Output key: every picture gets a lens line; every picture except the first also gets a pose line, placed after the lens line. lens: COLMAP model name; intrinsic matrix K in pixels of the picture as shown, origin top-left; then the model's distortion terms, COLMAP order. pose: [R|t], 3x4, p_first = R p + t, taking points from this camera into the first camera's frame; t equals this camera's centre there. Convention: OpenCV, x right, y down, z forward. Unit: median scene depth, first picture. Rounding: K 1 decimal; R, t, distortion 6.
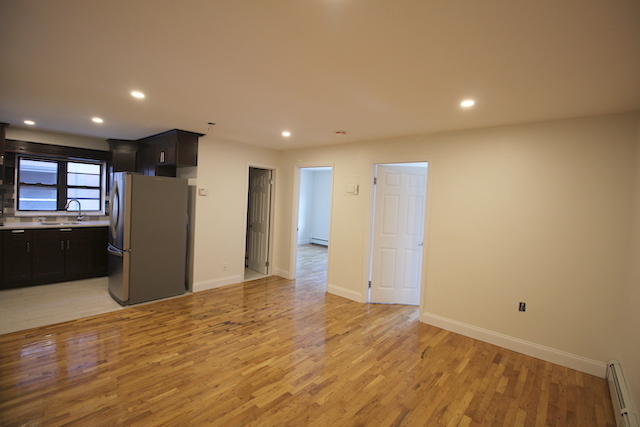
lens RADIAL K [[290.6, 0, 321.7], [0, 290.6, 208.8], [0, 0, 1]] dist [-0.017191, -0.000569]
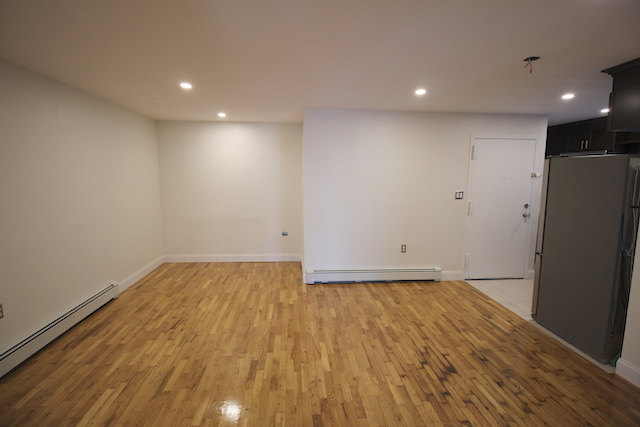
lens RADIAL K [[290.6, 0, 321.7], [0, 290.6, 208.8], [0, 0, 1]] dist [-0.017191, -0.000569]
pose [[-0.684589, 0.038078, -0.727934, 0.377345], [-0.062724, 0.991853, 0.110873, -0.037243], [0.726226, 0.121561, -0.676623, 1.258053]]
